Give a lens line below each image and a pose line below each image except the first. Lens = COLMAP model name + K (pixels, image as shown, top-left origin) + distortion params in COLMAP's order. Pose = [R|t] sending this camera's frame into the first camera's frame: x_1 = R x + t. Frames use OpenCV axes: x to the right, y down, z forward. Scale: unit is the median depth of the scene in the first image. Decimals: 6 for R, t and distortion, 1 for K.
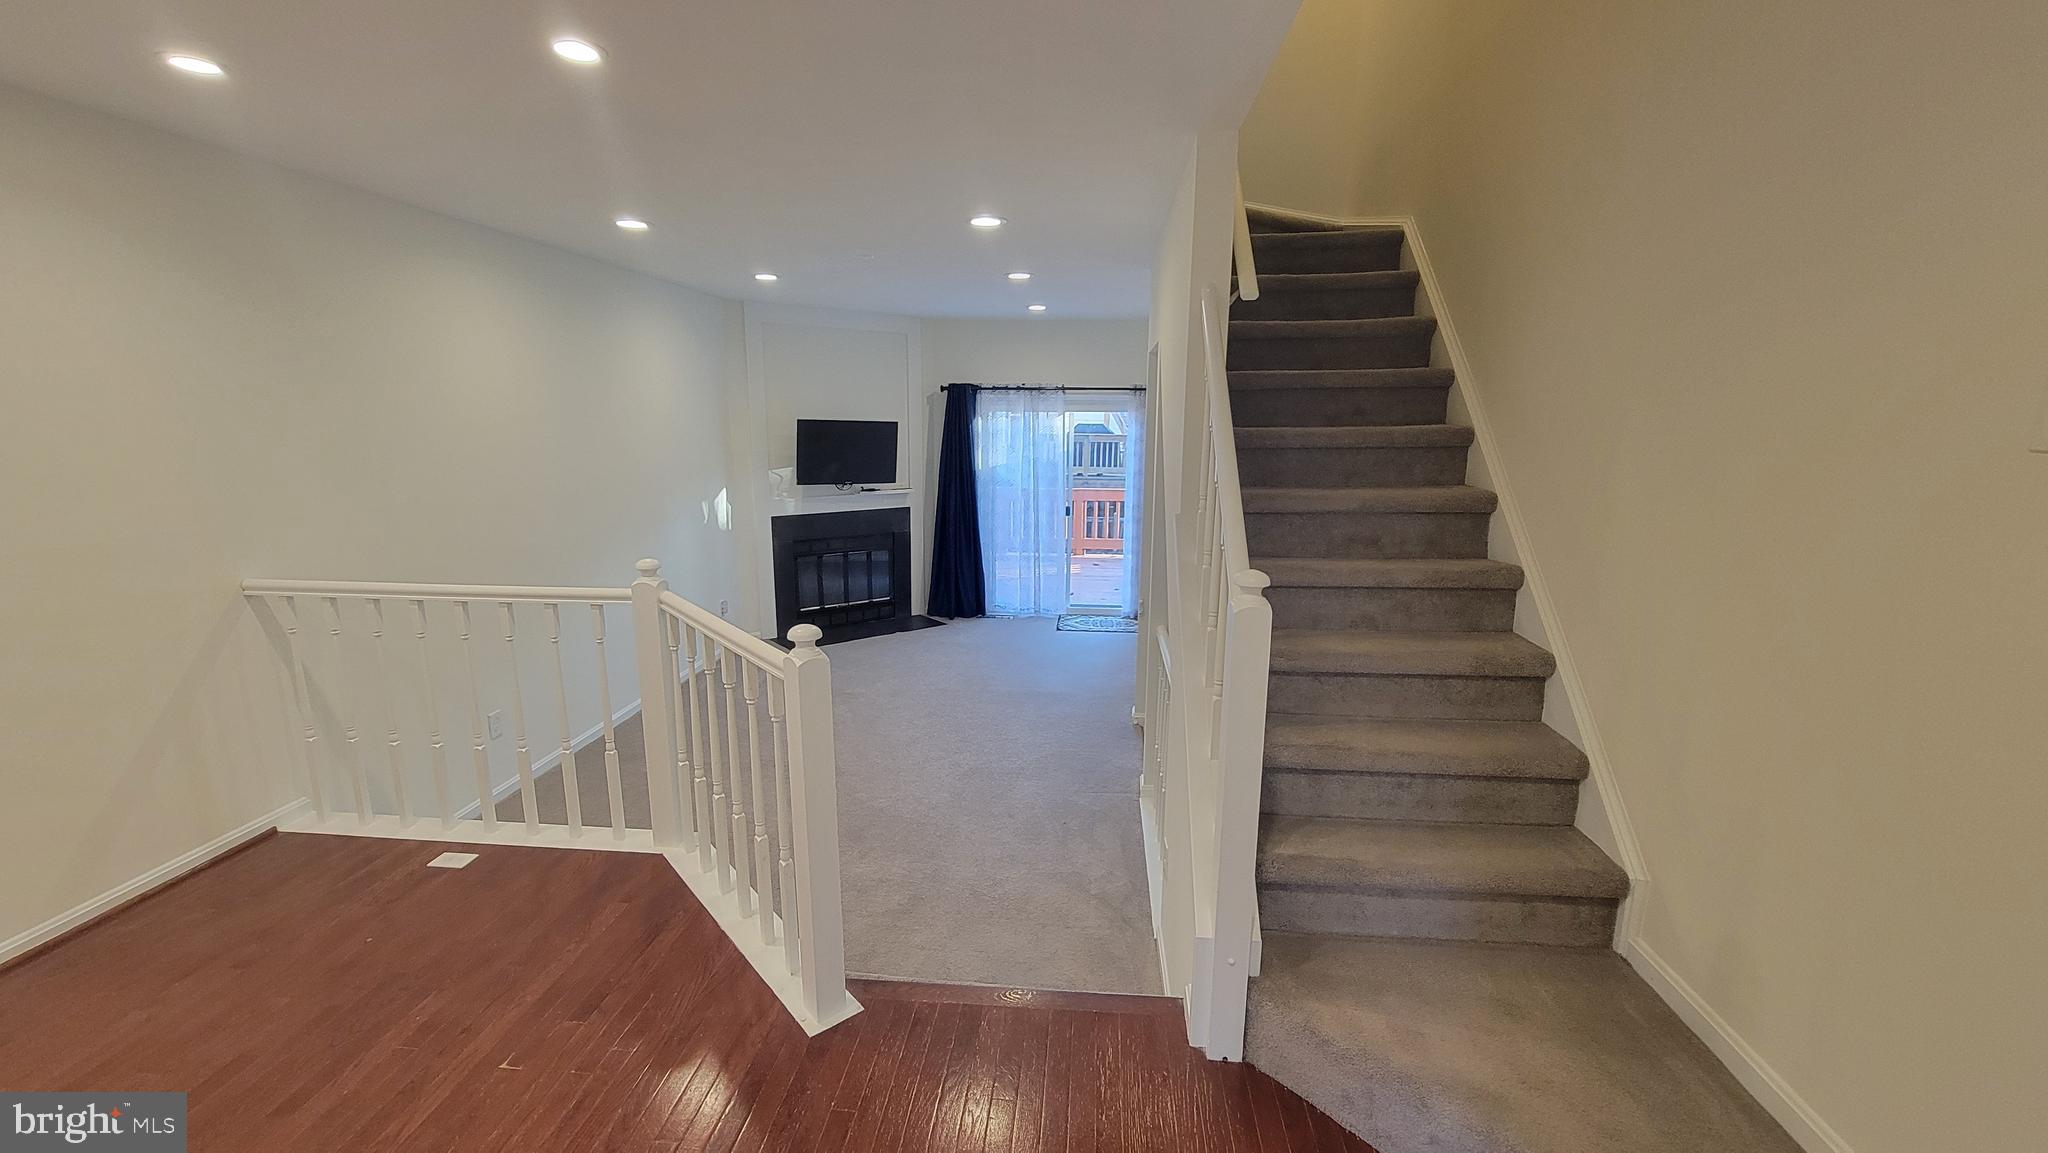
lens RADIAL K [[841.3, 0, 1017.8], [0, 841.3, 578.7], [0, 0, 1]] dist [0.001223, 0.000493]
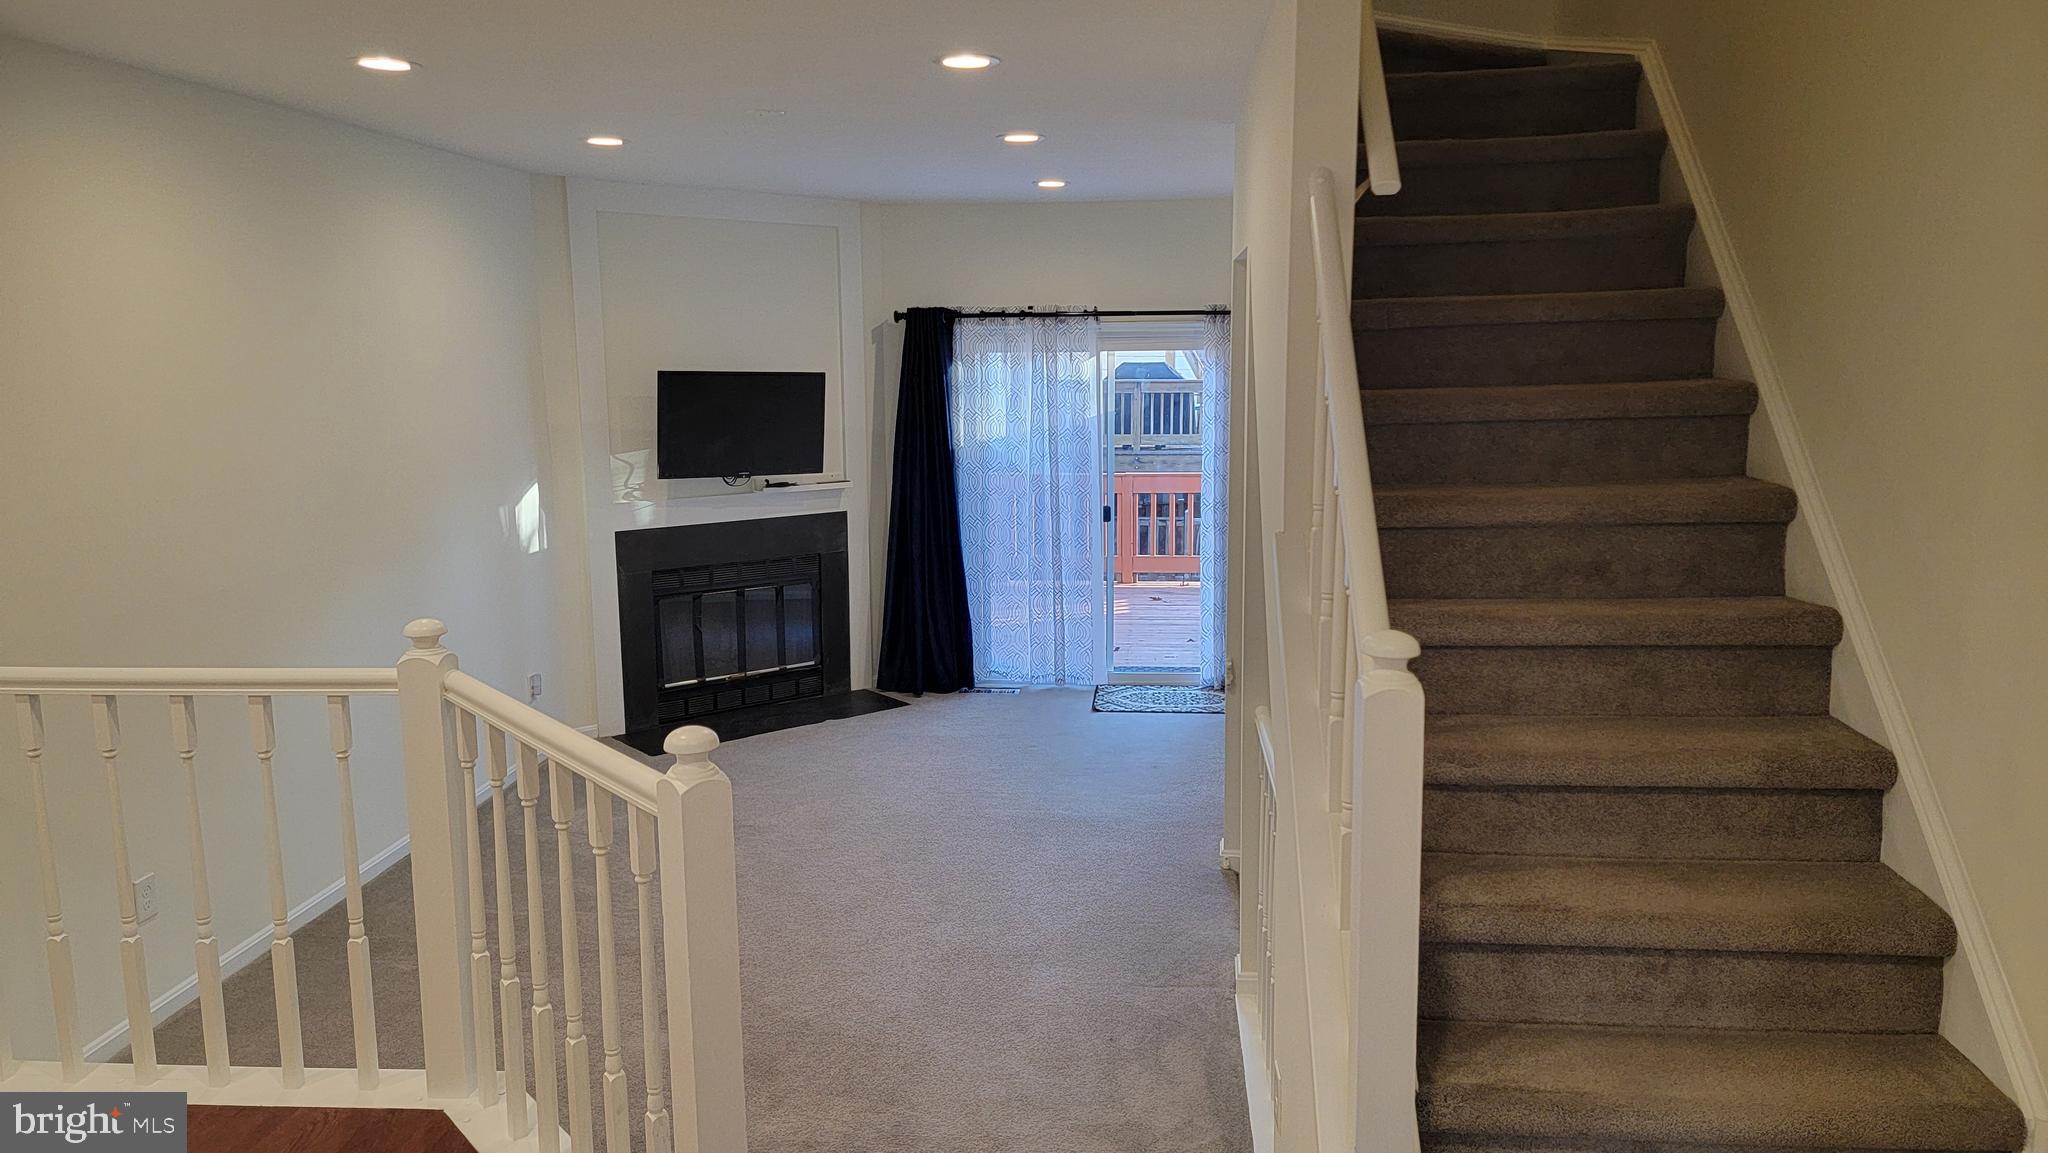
lens RADIAL K [[1406.5, 0, 1040.6], [0, 1406.5, 560.7], [0, 0, 1]] dist [0.073326, -0.038023]
pose [[0.999799, -0.016903, 0.010740, -0.000143], [0.017360, 0.998885, -0.043908, -0.010216], [-0.009986, 0.044086, 0.998978, -0.037874]]
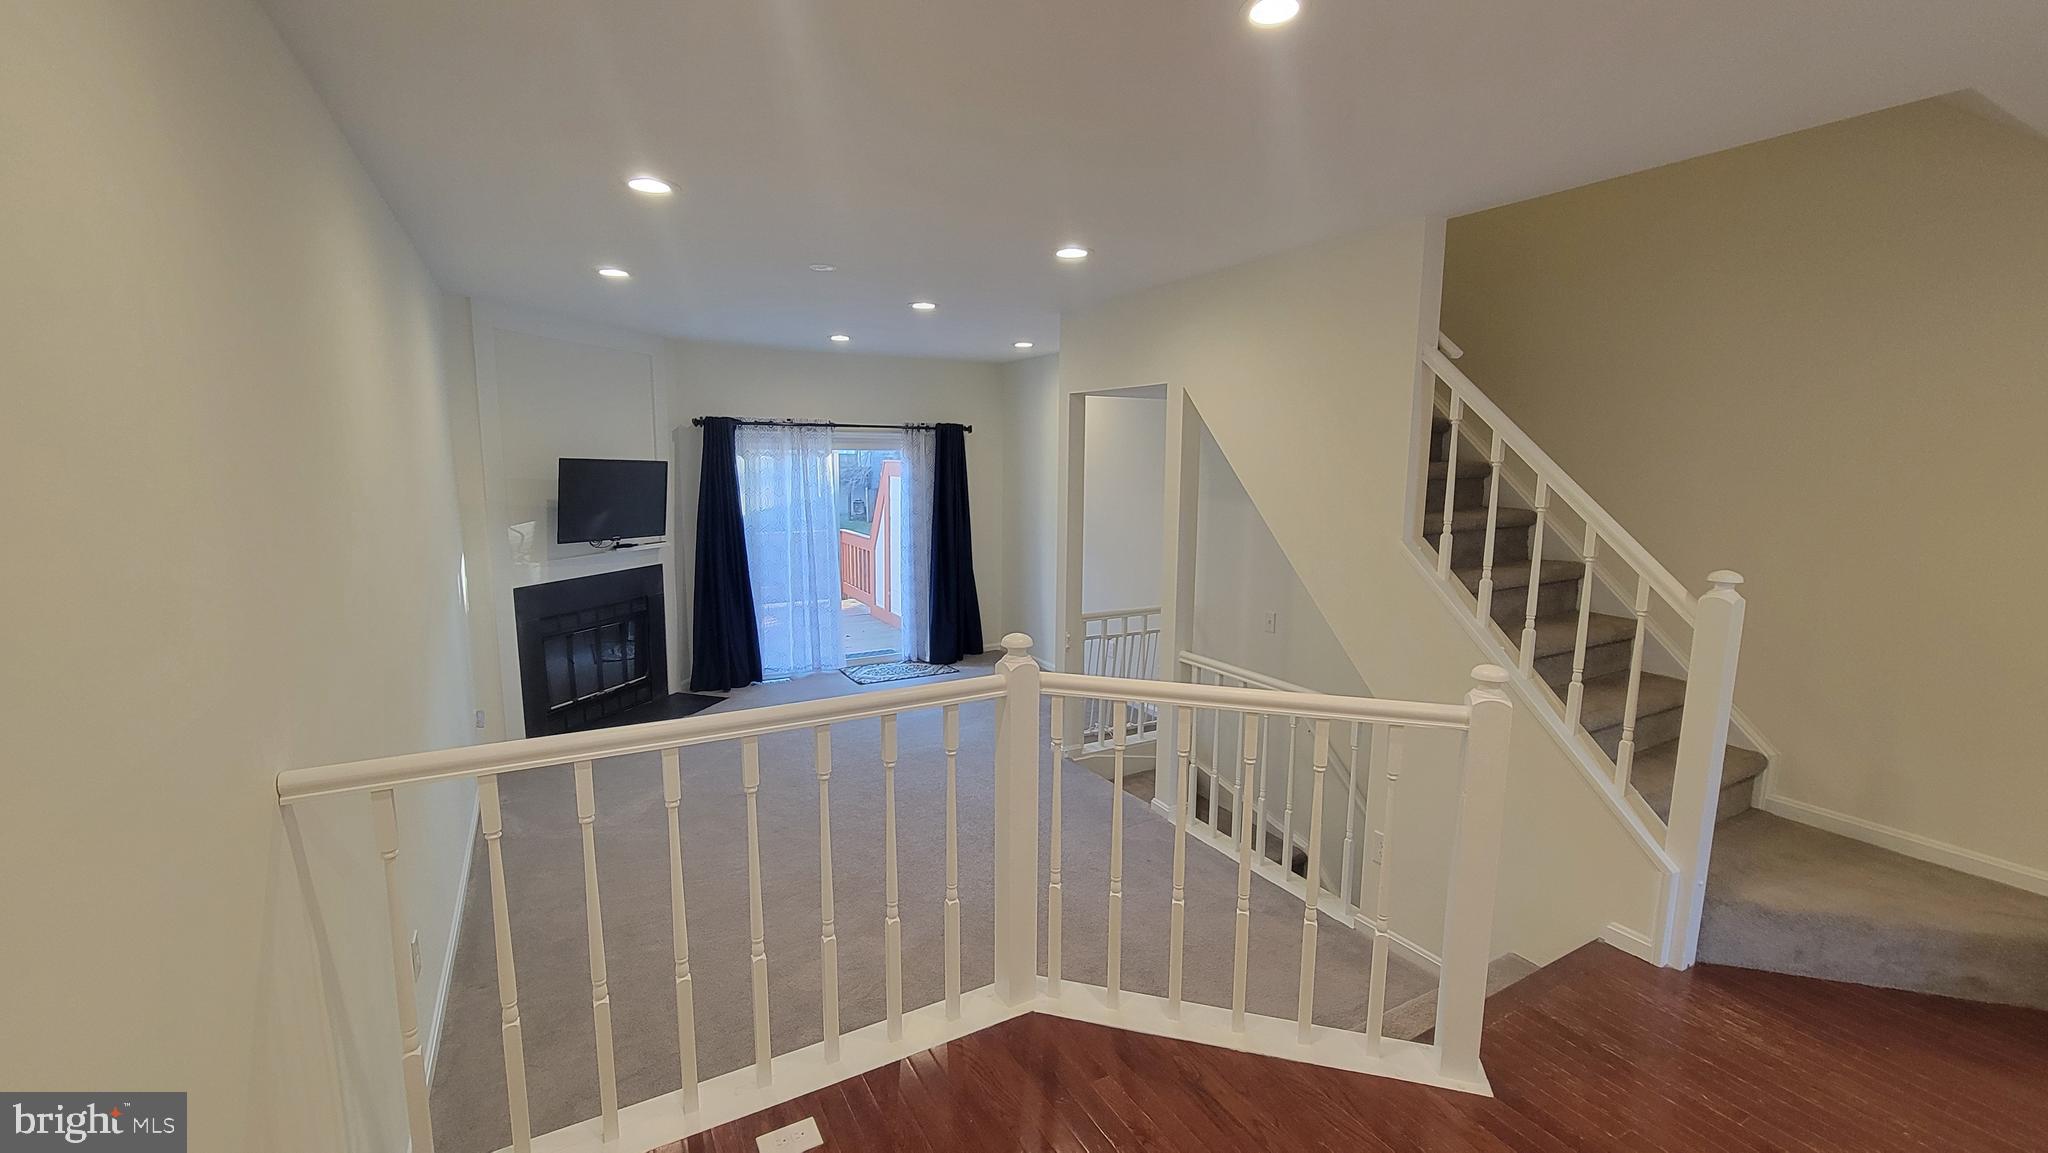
lens RADIAL K [[841.3, 0, 1019.3], [0, 841.3, 581.2], [0, 0, 1]] dist [0.001223, 0.000493]
pose [[0.819437, -0.083572, 0.567044, -1.046024], [0.108688, 0.994020, -0.010566, -0.073562], [-0.562770, 0.070289, 0.823620, 0.425001]]
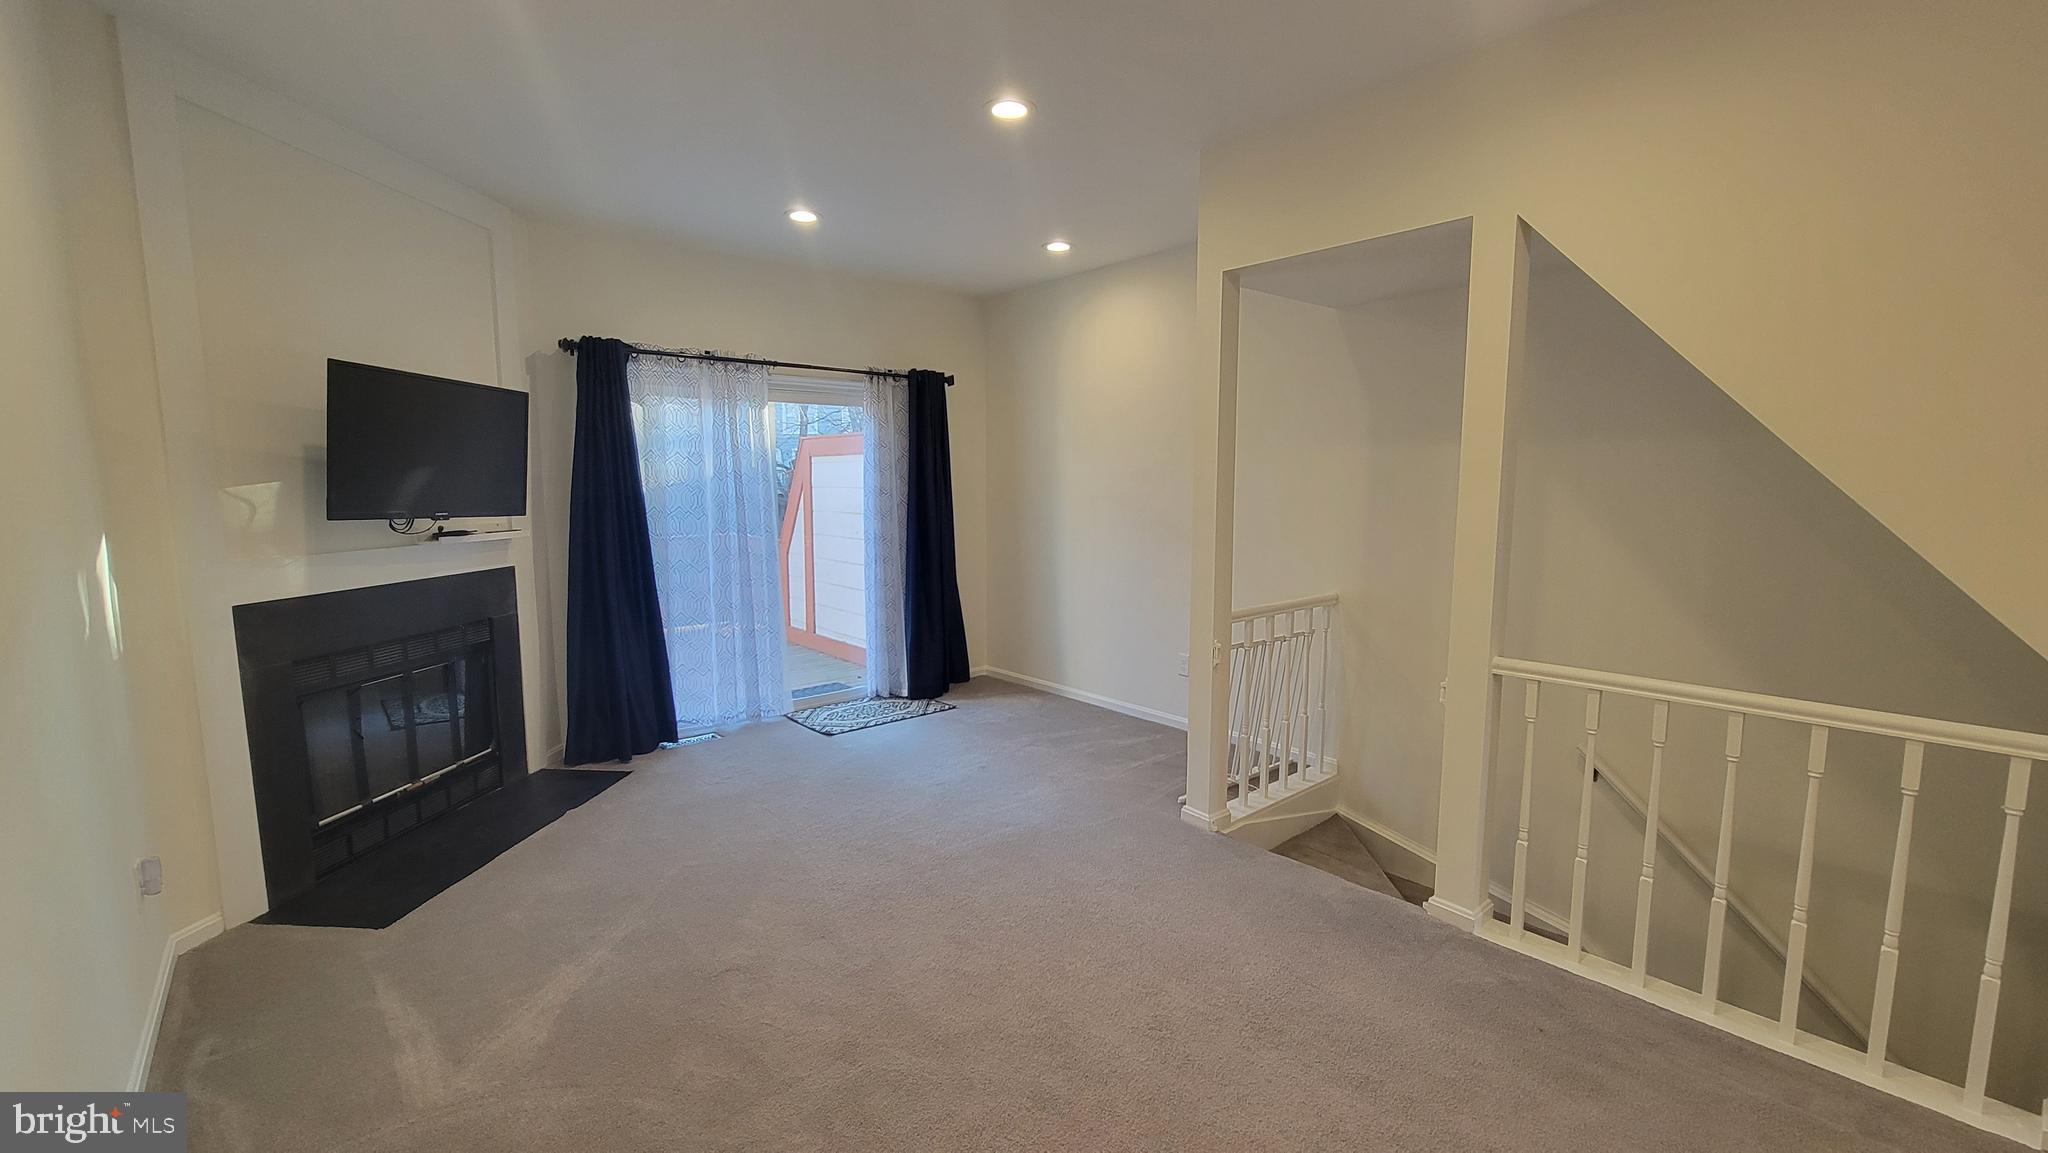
lens RADIAL K [[841.3, 0, 1020.2], [0, 841.3, 583.7], [0, 0, 1]] dist [0.001223, 0.000493]
pose [[0.689942, -0.095549, 0.717531, -0.965034], [0.146116, 0.989229, -0.008769, -0.083061], [-0.708964, 0.110893, 0.696472, 1.414993]]
